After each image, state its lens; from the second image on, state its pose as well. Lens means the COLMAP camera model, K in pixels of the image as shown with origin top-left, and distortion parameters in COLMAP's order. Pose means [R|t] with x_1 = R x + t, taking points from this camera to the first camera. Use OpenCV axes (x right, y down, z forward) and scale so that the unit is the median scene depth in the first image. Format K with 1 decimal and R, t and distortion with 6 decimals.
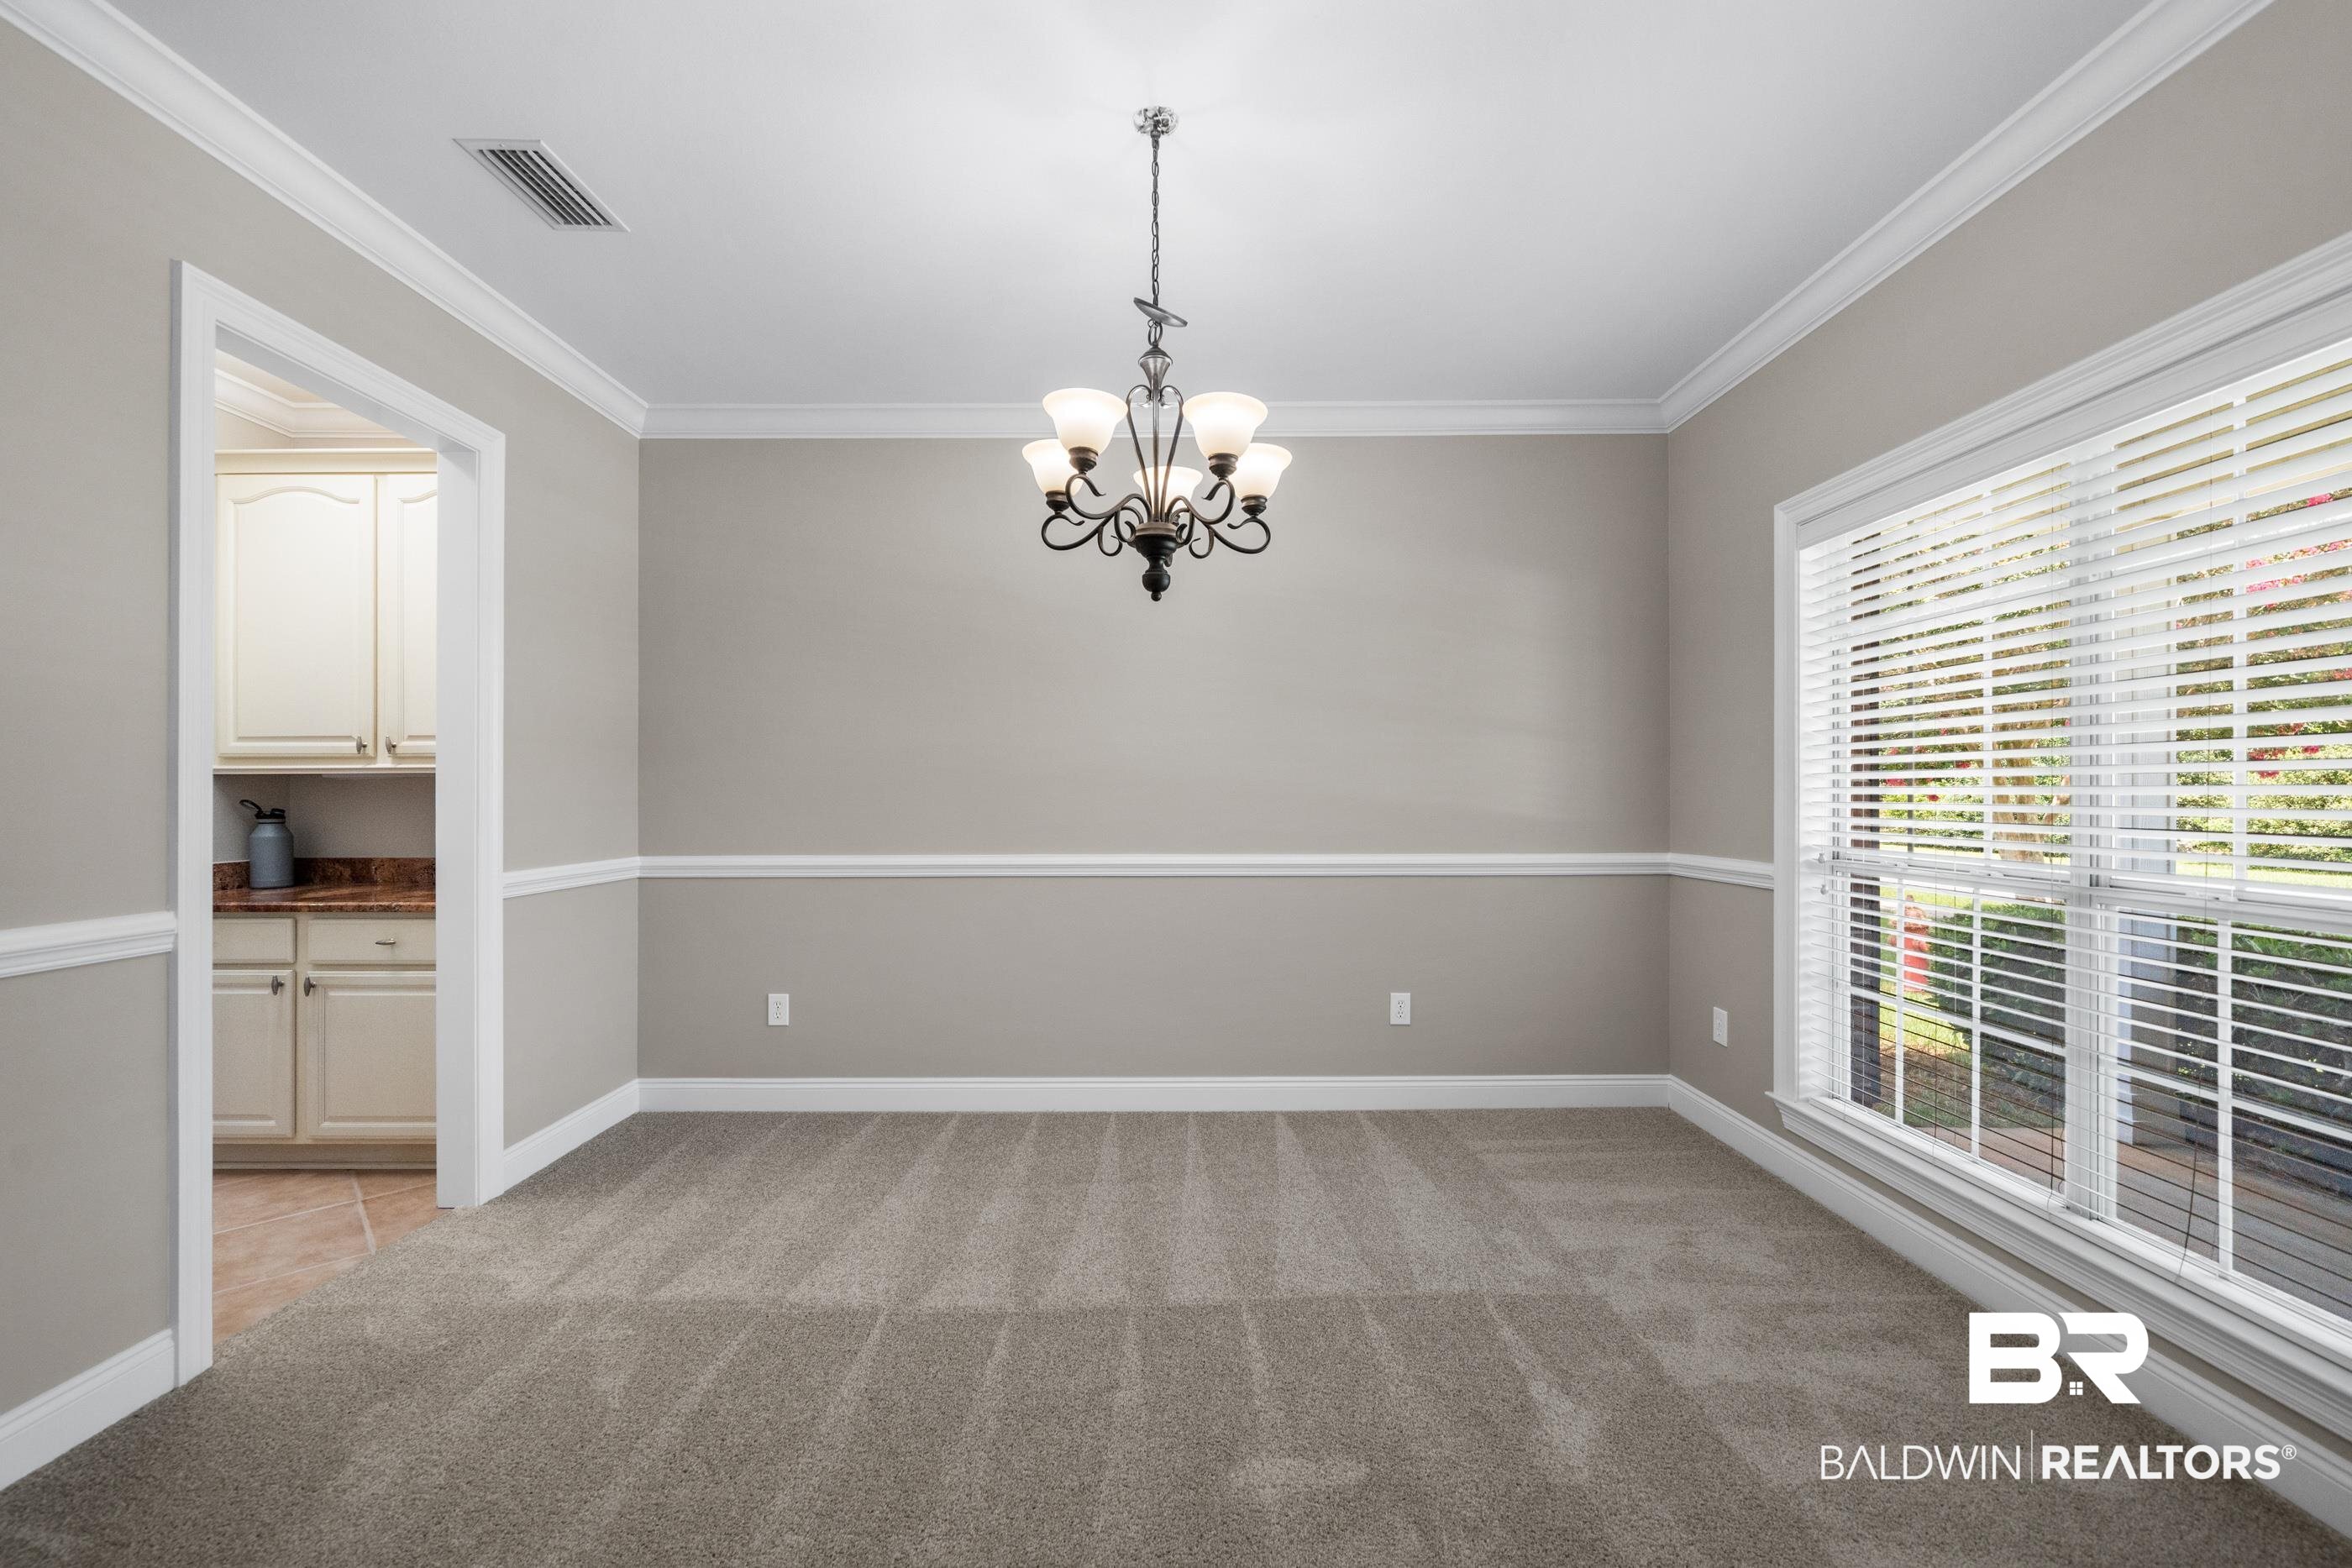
lens RADIAL K [[934.5, 0, 1176.0], [0, 934.5, 784.0], [0, 0, 1]] dist [-0.002880, 0.000623]
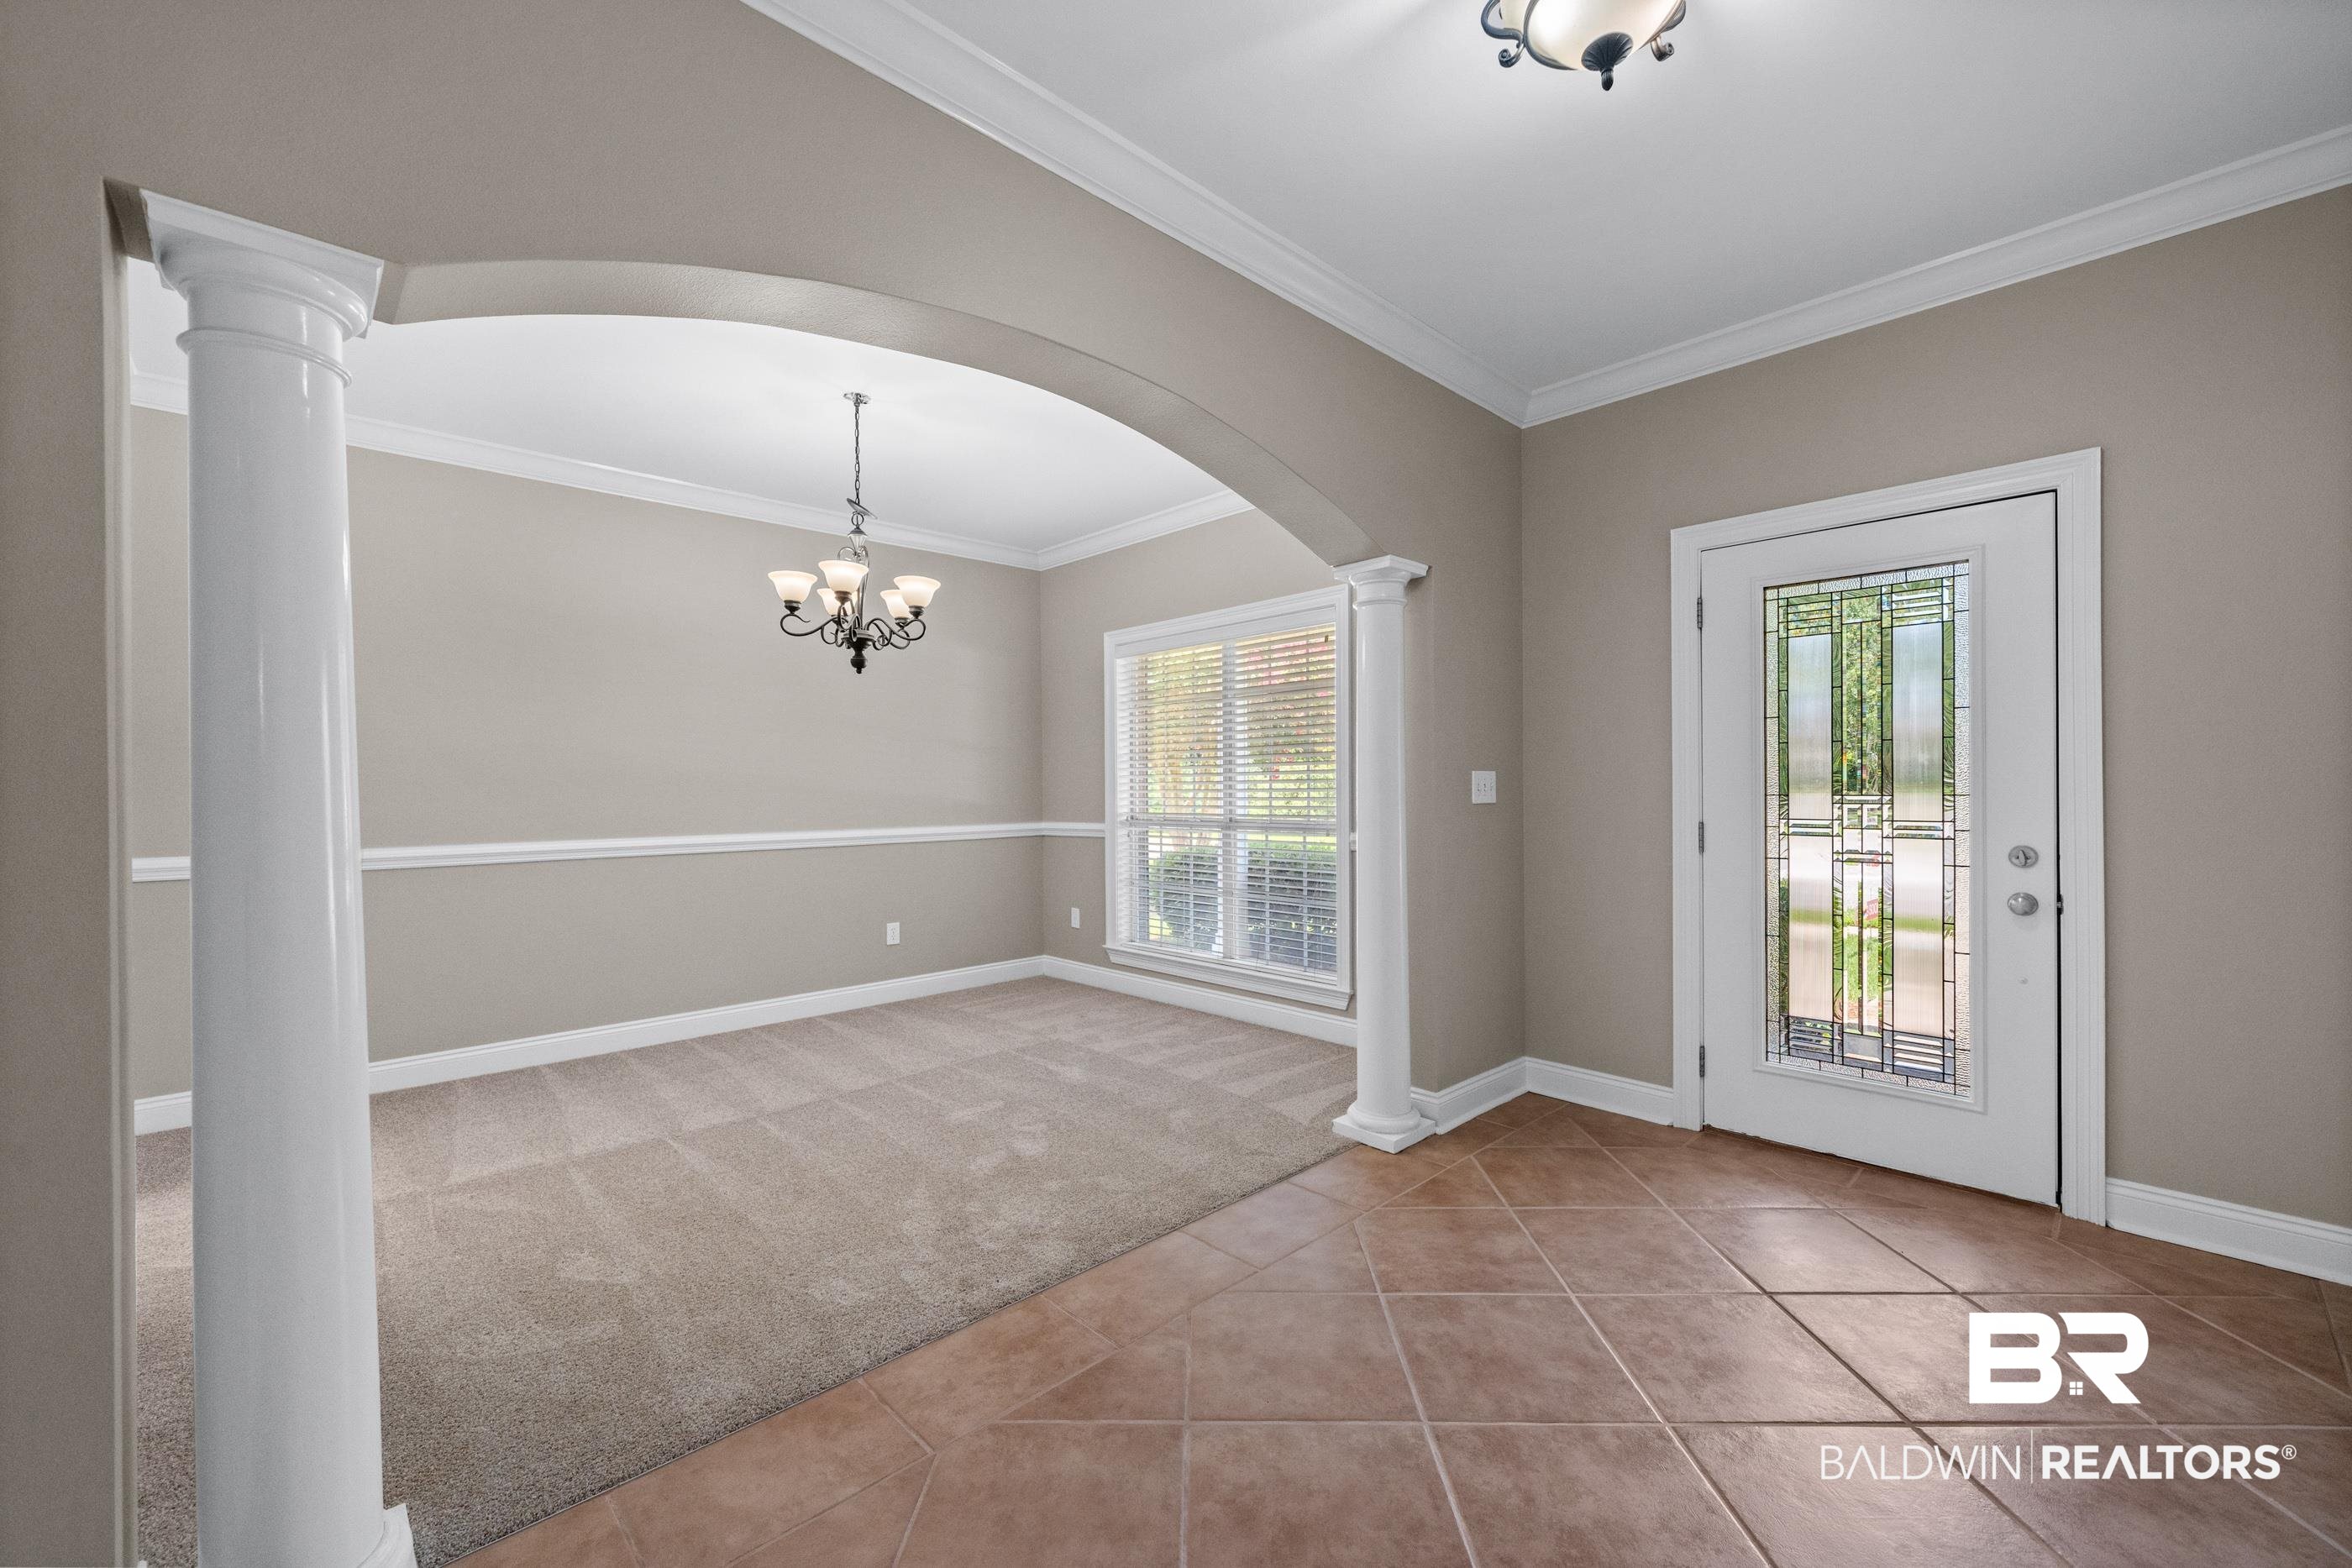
lens RADIAL K [[934.5, 0, 1176.0], [0, 934.5, 784.0], [0, 0, 1]] dist [-0.002880, 0.000623]
pose [[0.725463, -0.001122, 0.688260, -0.679911], [0.002713, 0.999996, -0.001229, 0.010351], [-0.688256, 0.002759, 0.725463, -0.571326]]
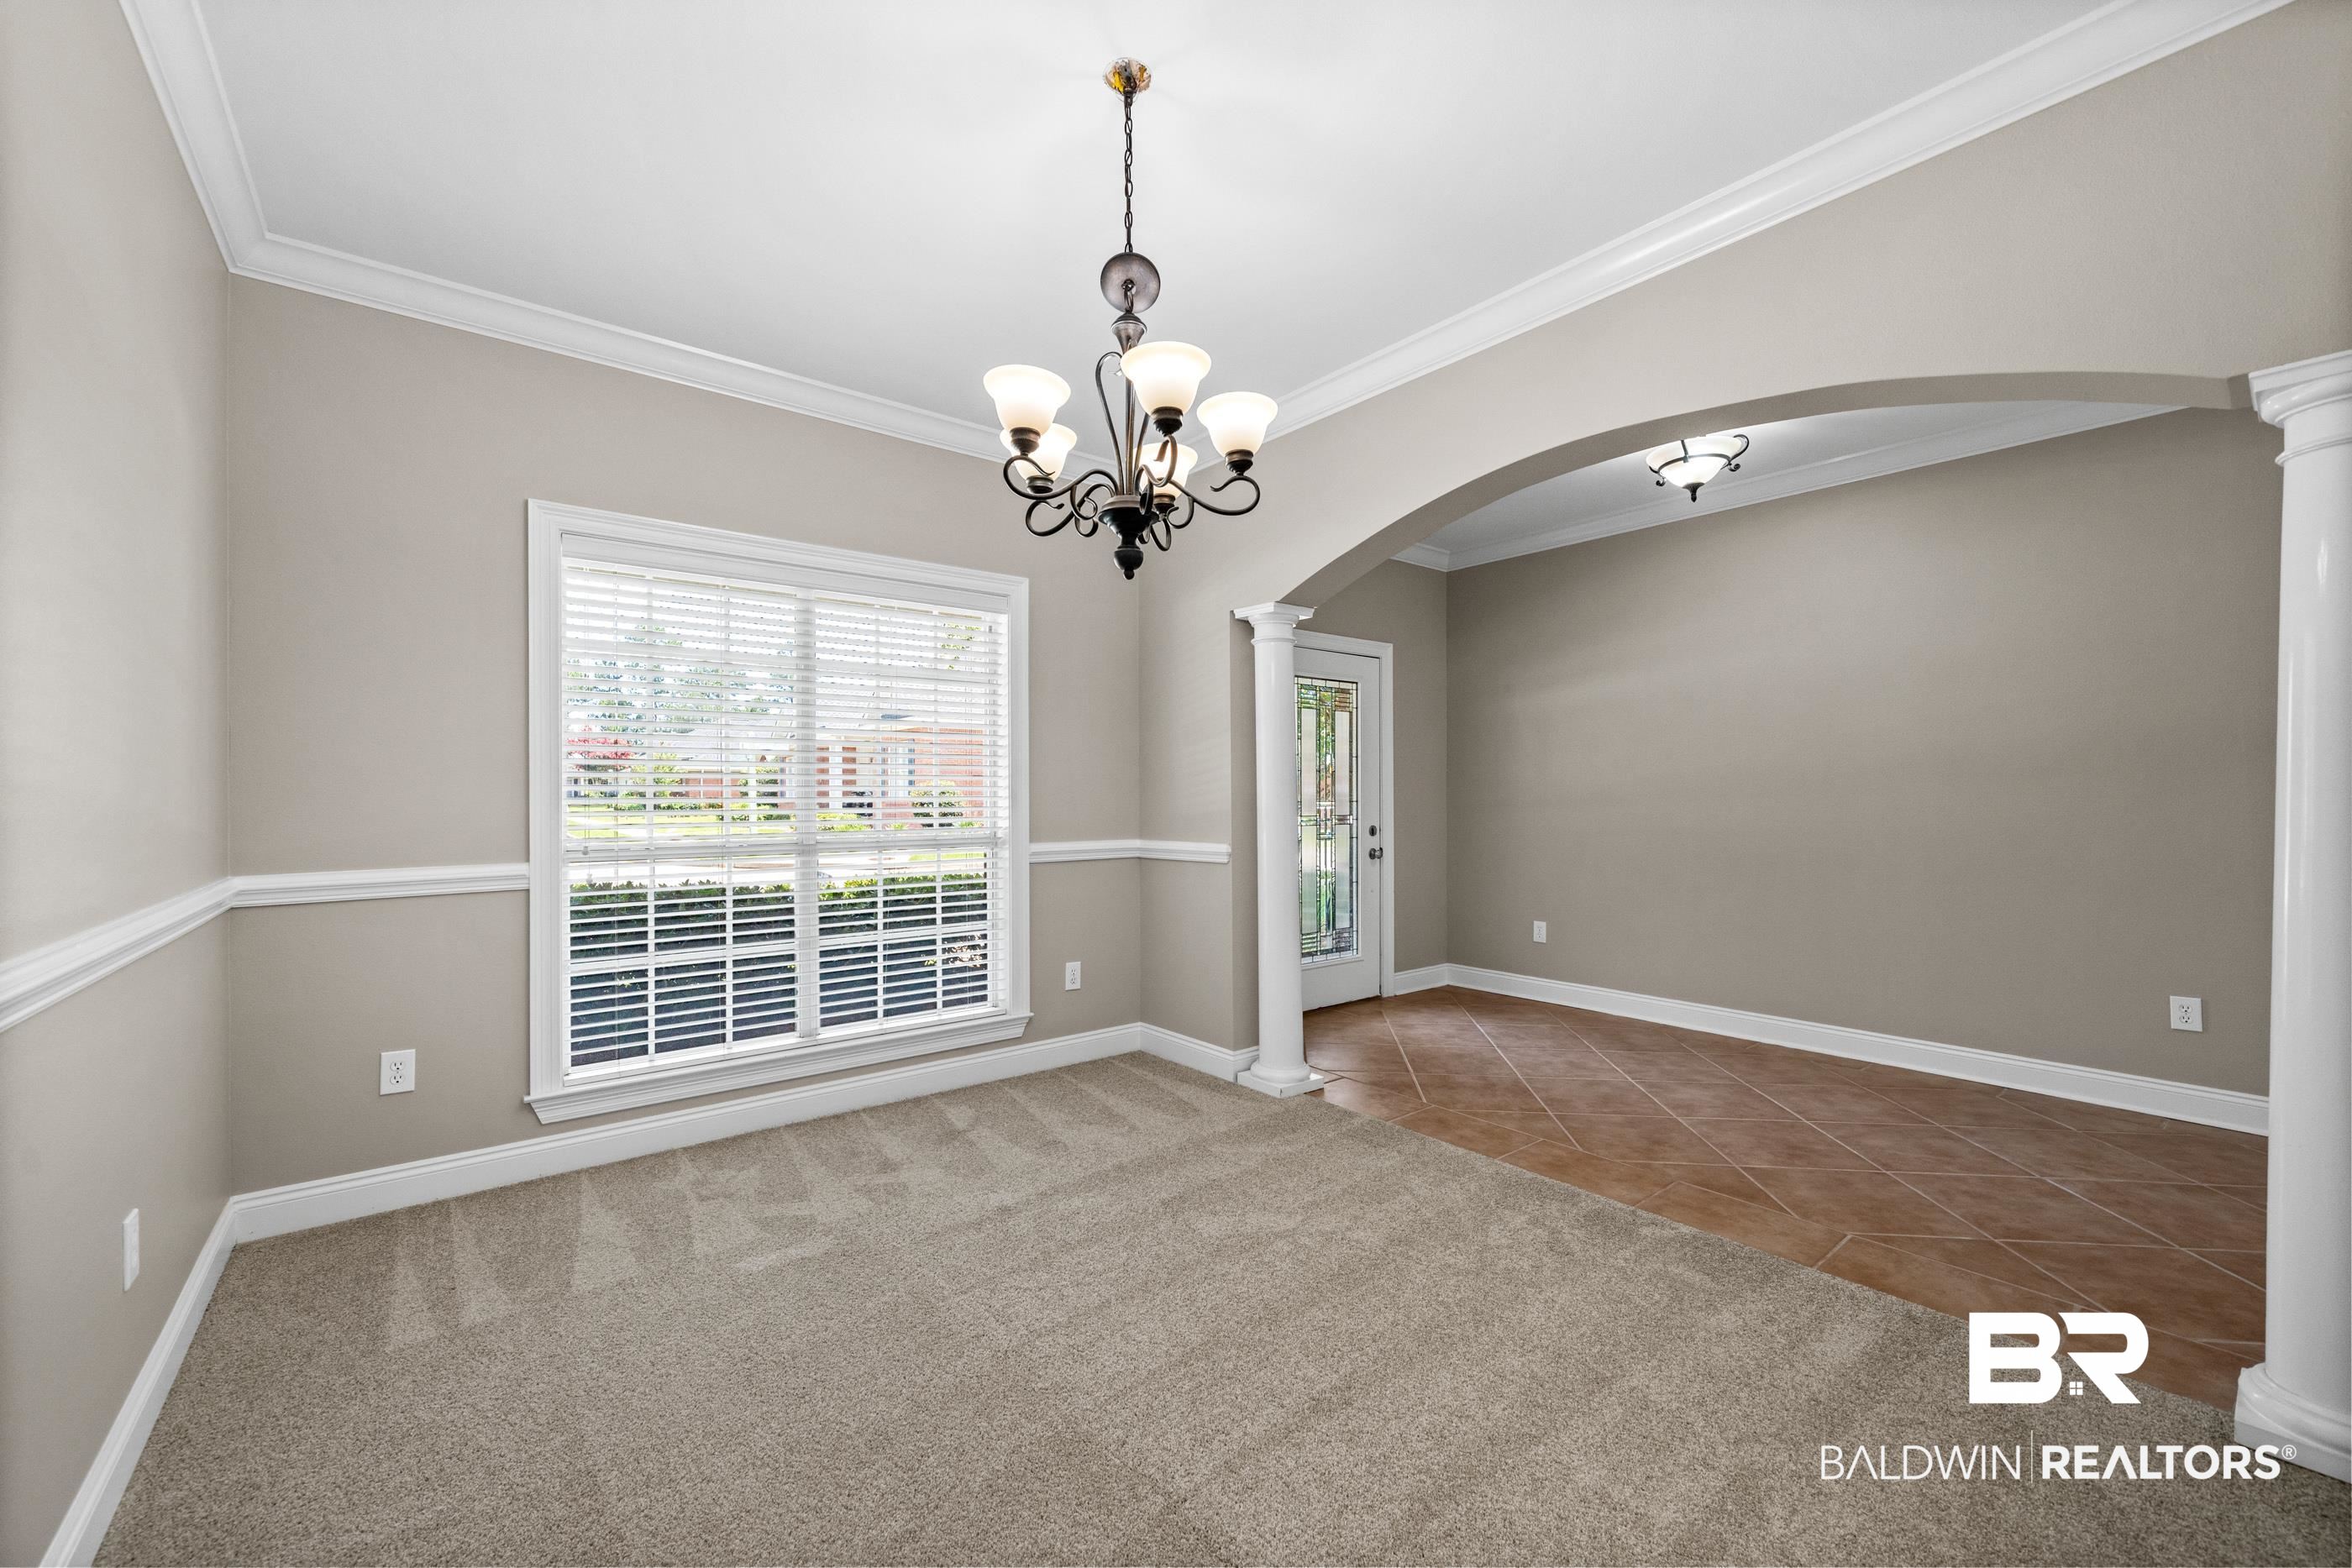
lens RADIAL K [[934.5, 0, 1176.0], [0, 934.5, 784.0], [0, 0, 1]] dist [-0.002880, 0.000623]
pose [[-0.624605, 0.014778, 0.780801, -0.681806], [-0.000346, 0.999816, -0.019200, 0.026969], [-0.780941, -0.012262, -0.624485, 1.336762]]
